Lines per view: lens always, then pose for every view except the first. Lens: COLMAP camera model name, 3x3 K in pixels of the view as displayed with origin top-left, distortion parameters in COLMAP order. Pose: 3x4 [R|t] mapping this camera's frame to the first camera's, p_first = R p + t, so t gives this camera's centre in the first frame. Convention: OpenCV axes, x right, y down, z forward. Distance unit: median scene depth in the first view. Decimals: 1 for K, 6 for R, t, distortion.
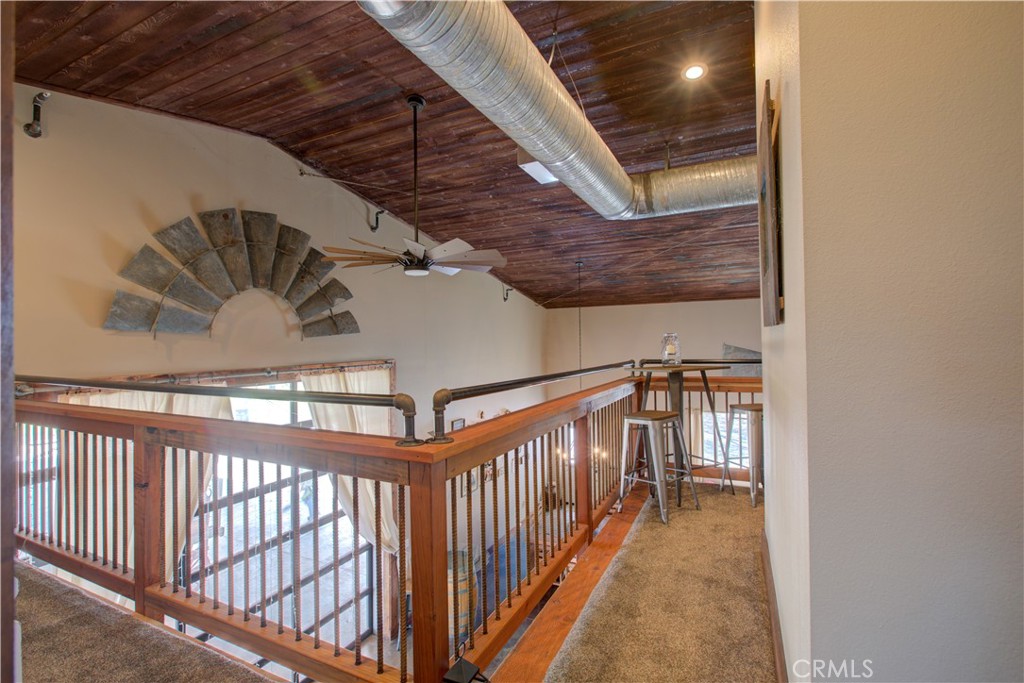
lens RADIAL K [[470.0, 0, 509.2], [0, 470.0, 345.7], [0, 0, 1]] dist [-0.001469, -0.000187]
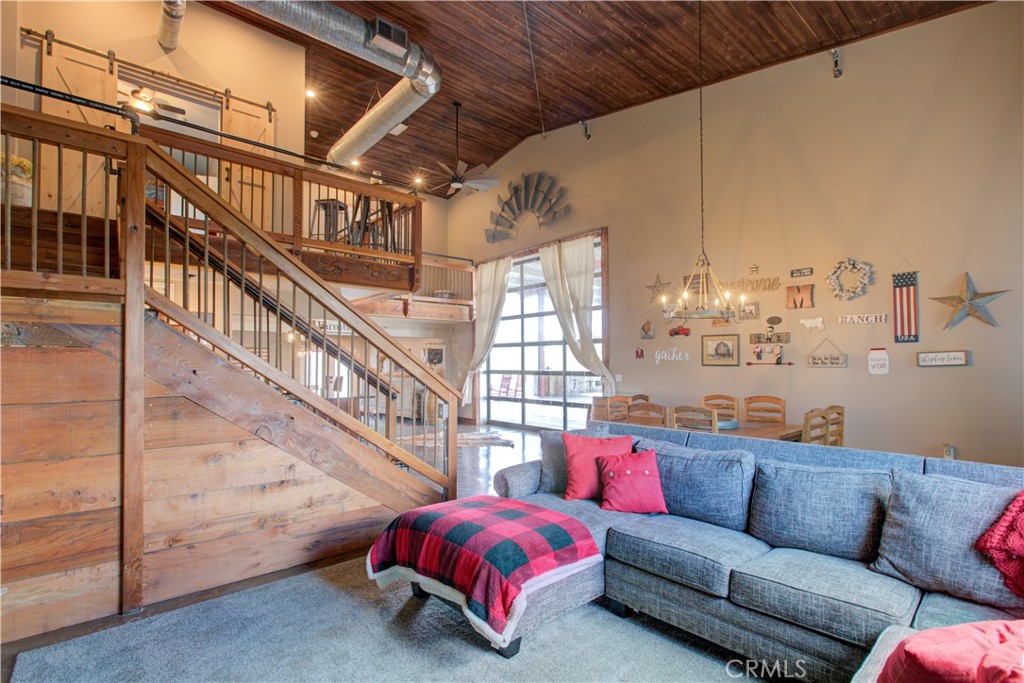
lens RADIAL K [[470.0, 0, 510.5], [0, 470.0, 349.7], [0, 0, 1]] dist [-0.001469, -0.000187]
pose [[-0.389726, -0.020015, -0.920713, 1.379400], [0.019150, 0.999372, -0.029830, 0.544815], [0.920732, -0.029257, -0.389098, 1.709576]]
